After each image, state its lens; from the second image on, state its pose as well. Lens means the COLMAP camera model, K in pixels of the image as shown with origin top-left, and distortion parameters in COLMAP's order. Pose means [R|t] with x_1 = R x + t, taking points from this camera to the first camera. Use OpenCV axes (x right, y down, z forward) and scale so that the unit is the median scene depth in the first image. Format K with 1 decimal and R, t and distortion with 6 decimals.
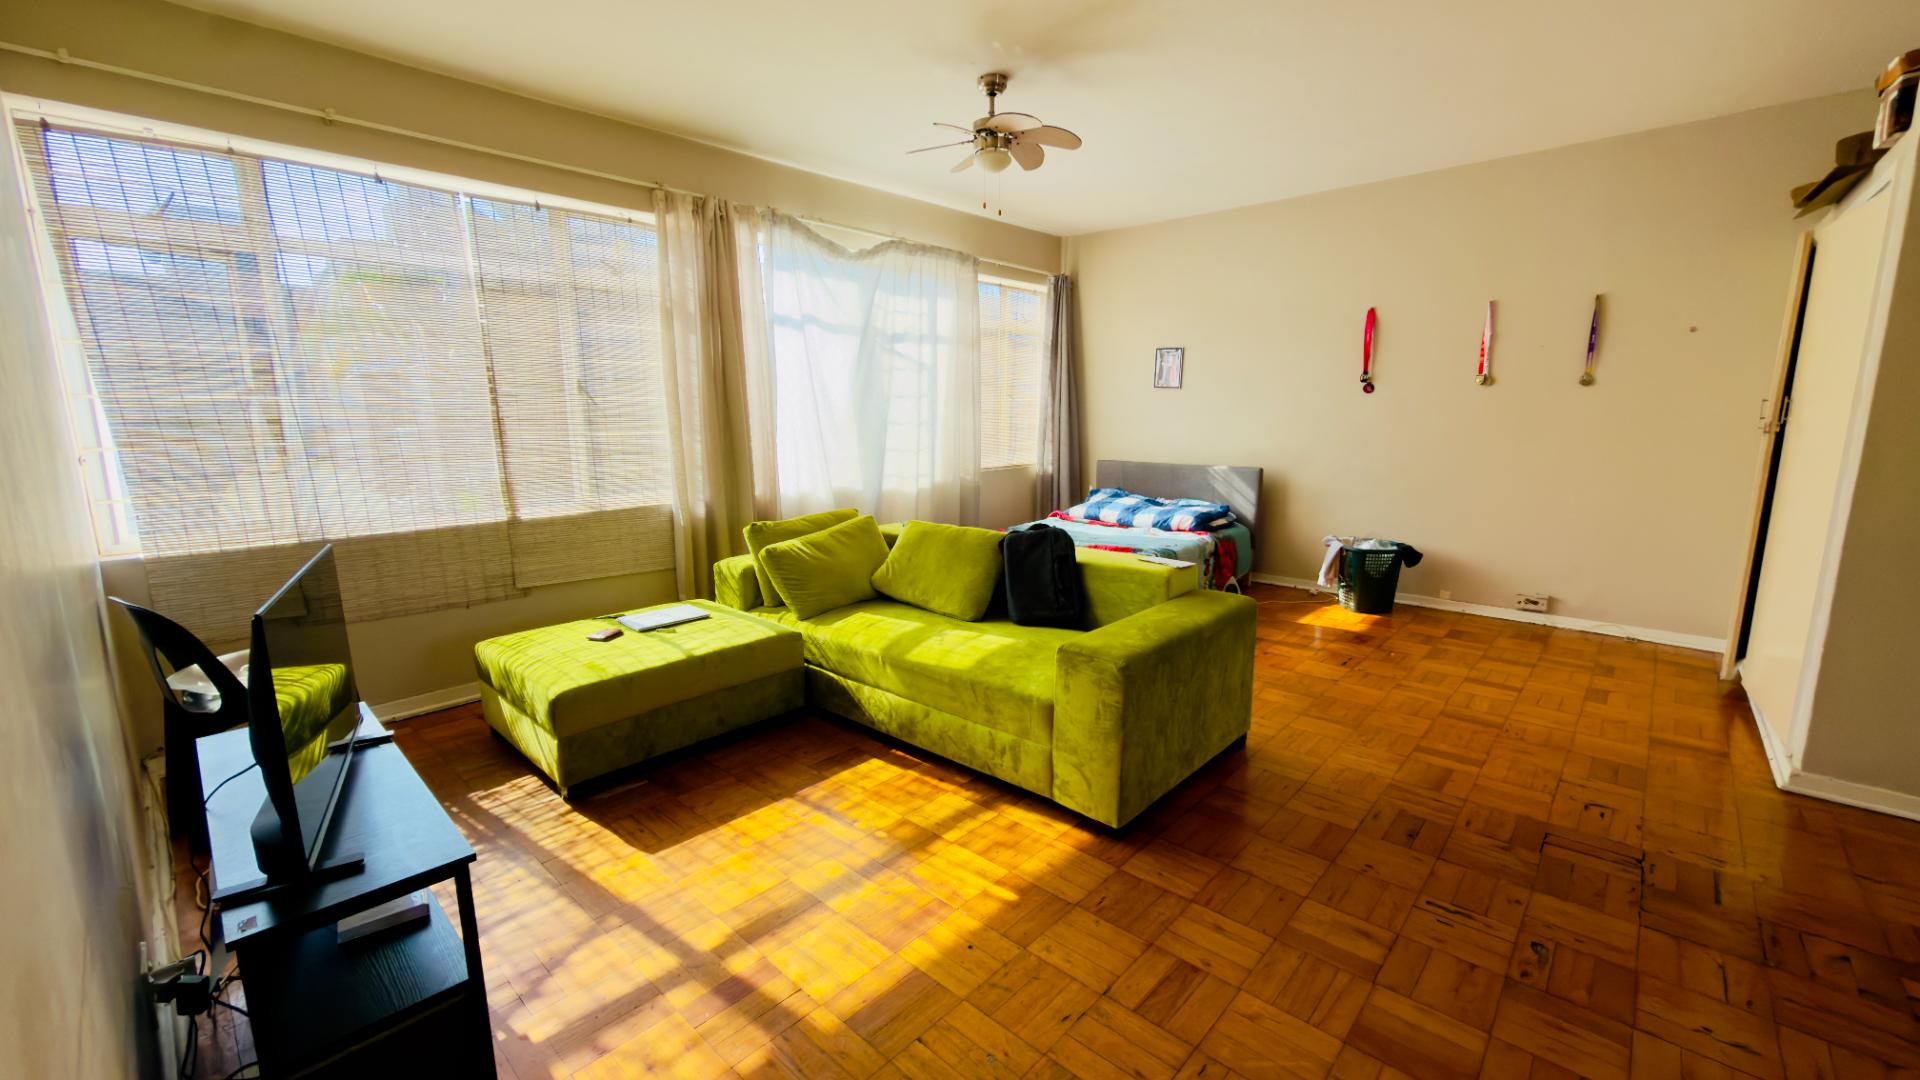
lens RADIAL K [[761.9, 0, 960.0], [0, 761.9, 540.0], [0, 0, 1]] dist [0.000516, -0.000018]
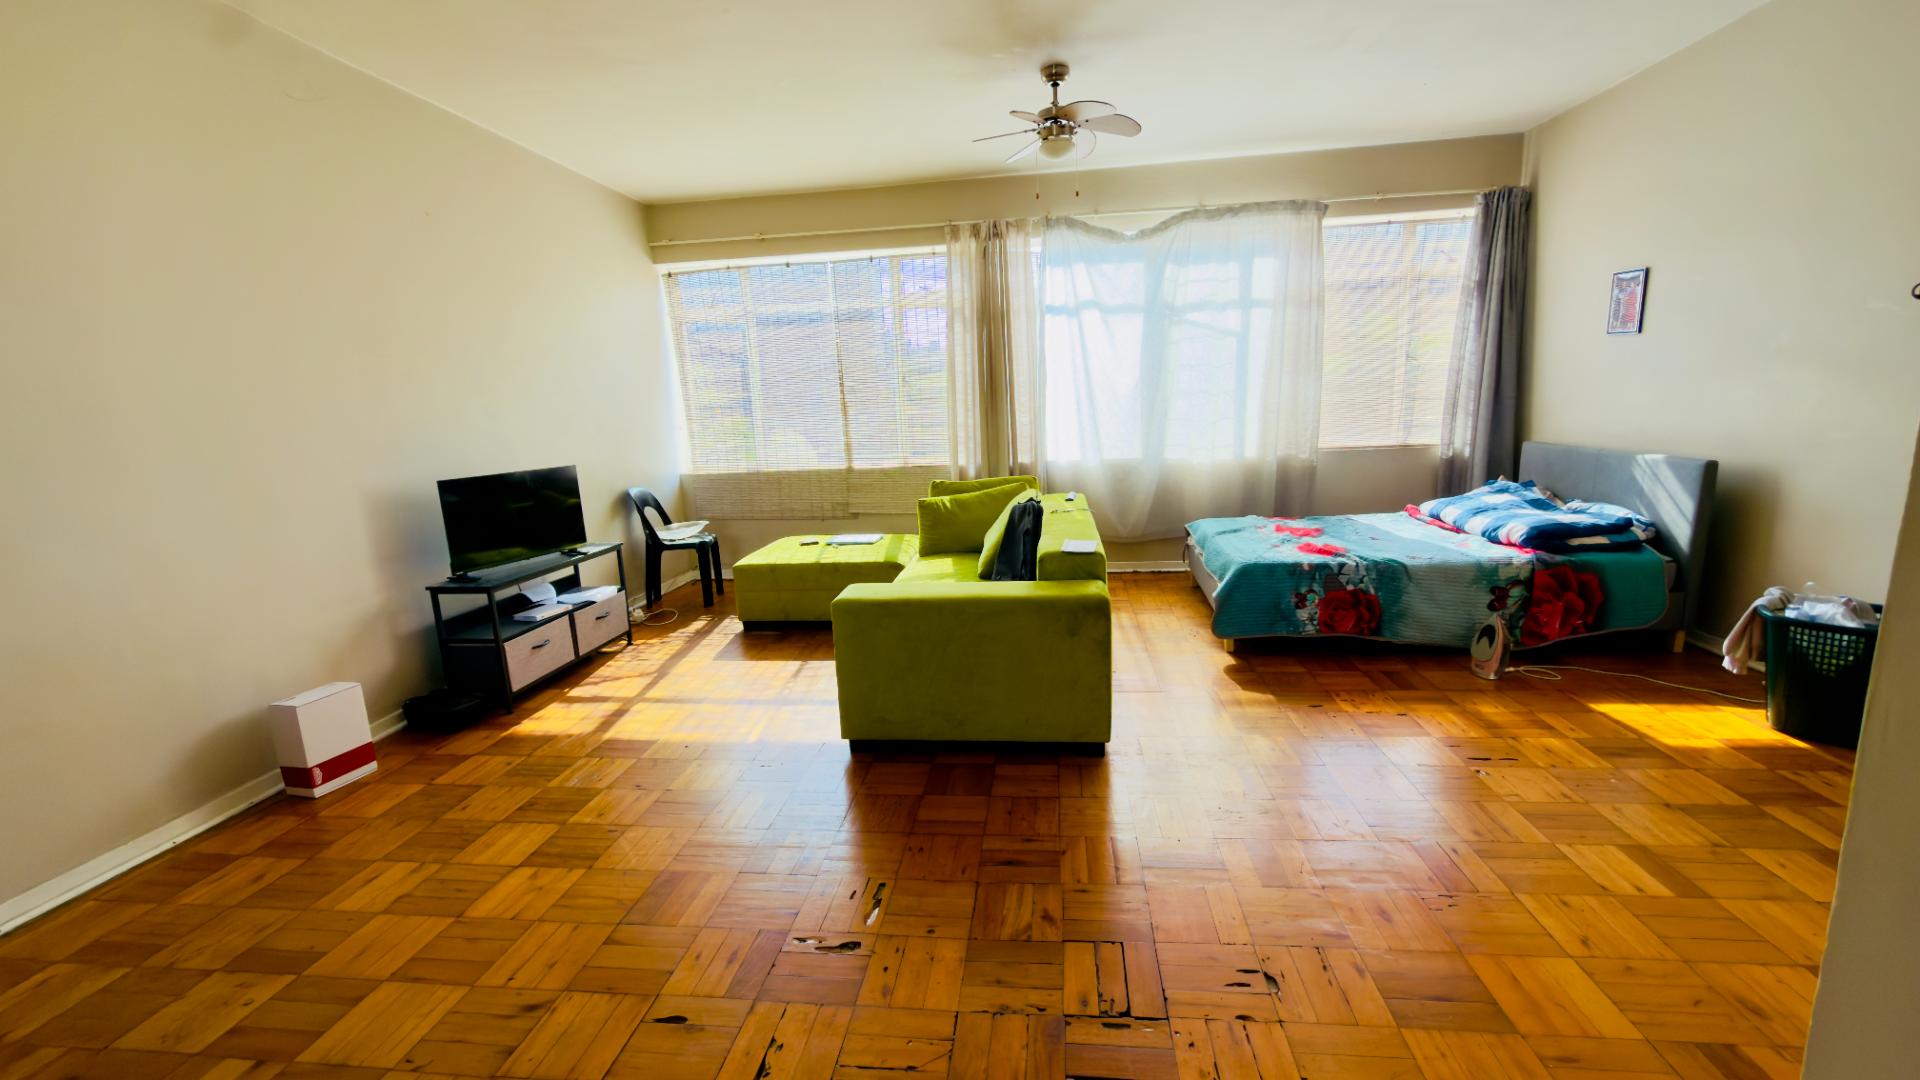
lens RADIAL K [[761.9, 0, 960.0], [0, 761.9, 540.0], [0, 0, 1]] dist [0.000516, -0.000018]
pose [[0.586013, 0.129720, -0.799851, 0.721746], [-0.100537, 0.991115, 0.087080, -0.035431], [0.804040, 0.029385, 0.593849, 0.240440]]
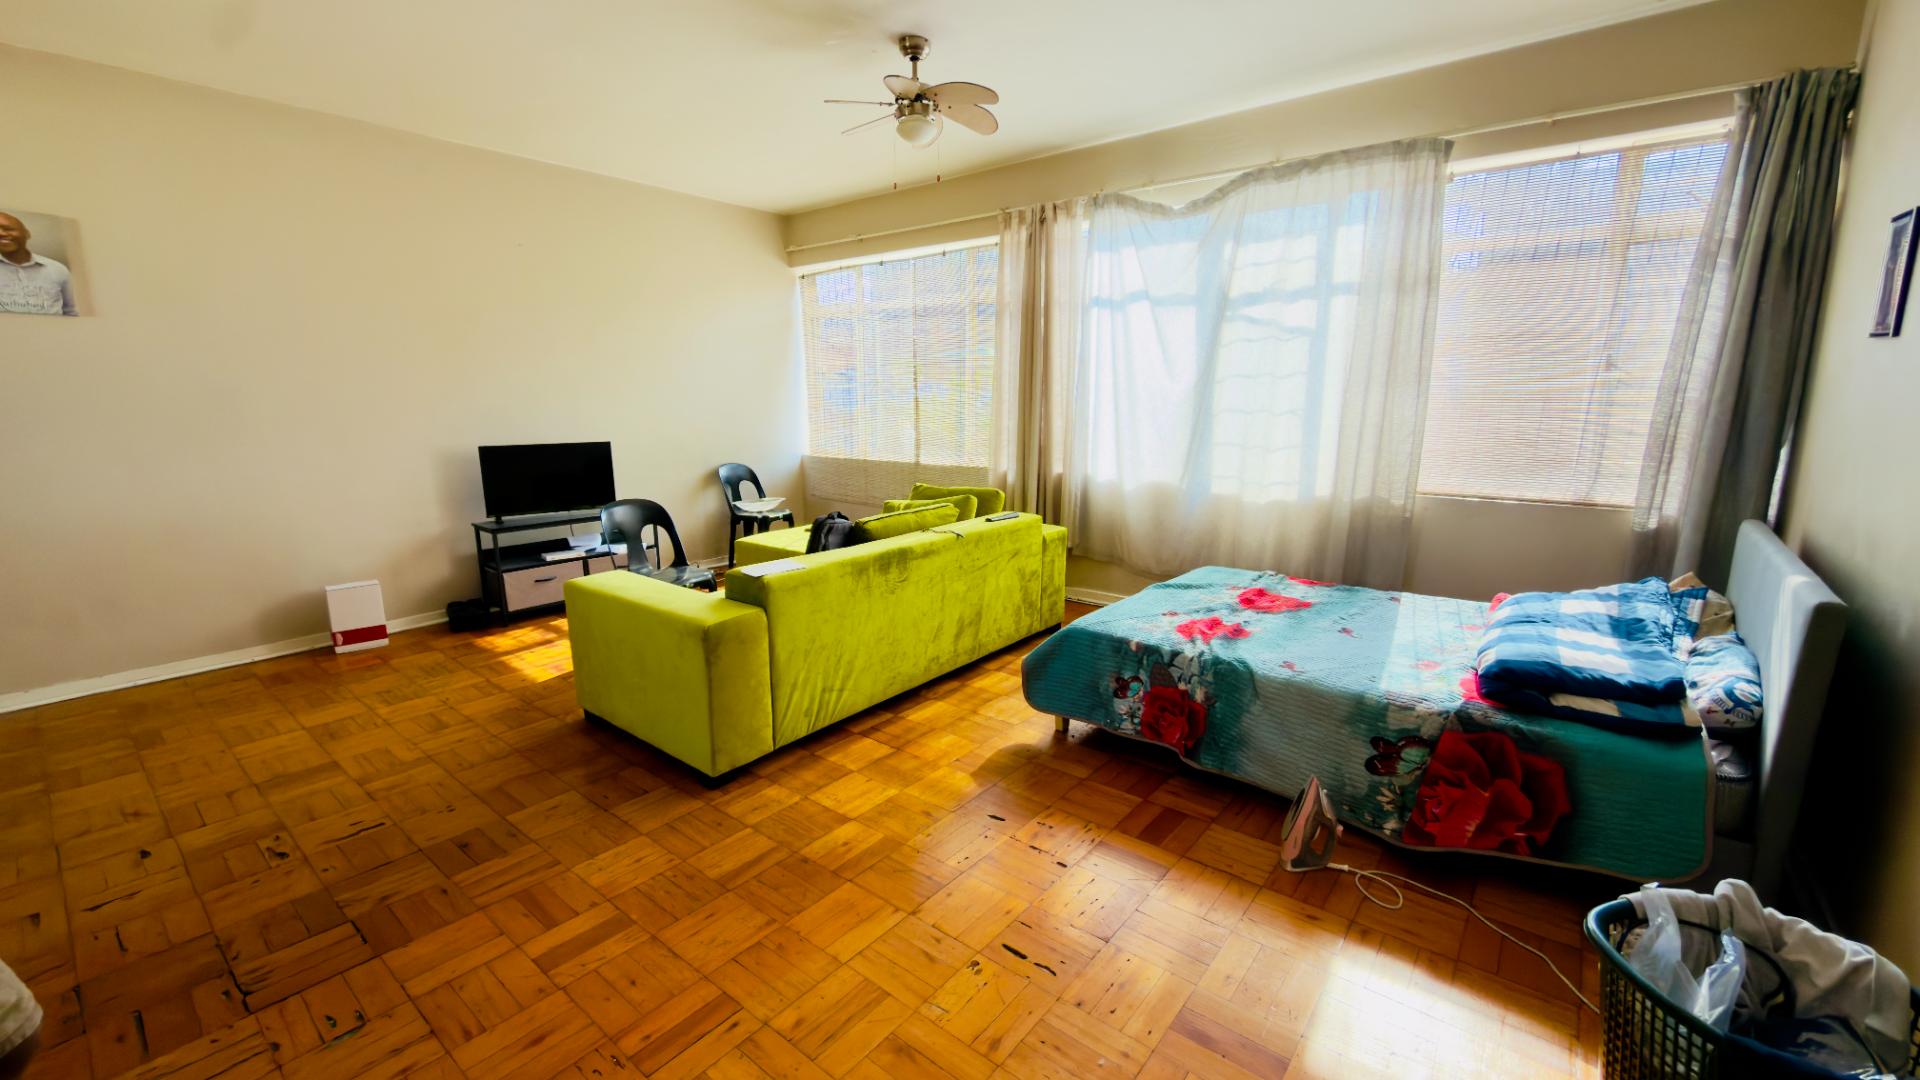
lens RADIAL K [[761.9, 0, 960.0], [0, 761.9, 540.0], [0, 0, 1]] dist [0.000516, -0.000018]
pose [[0.070029, 0.196362, -0.978028, 0.883505], [-0.167646, 0.968807, 0.182507, -0.156455], [0.983357, 0.151181, 0.100764, 0.859877]]
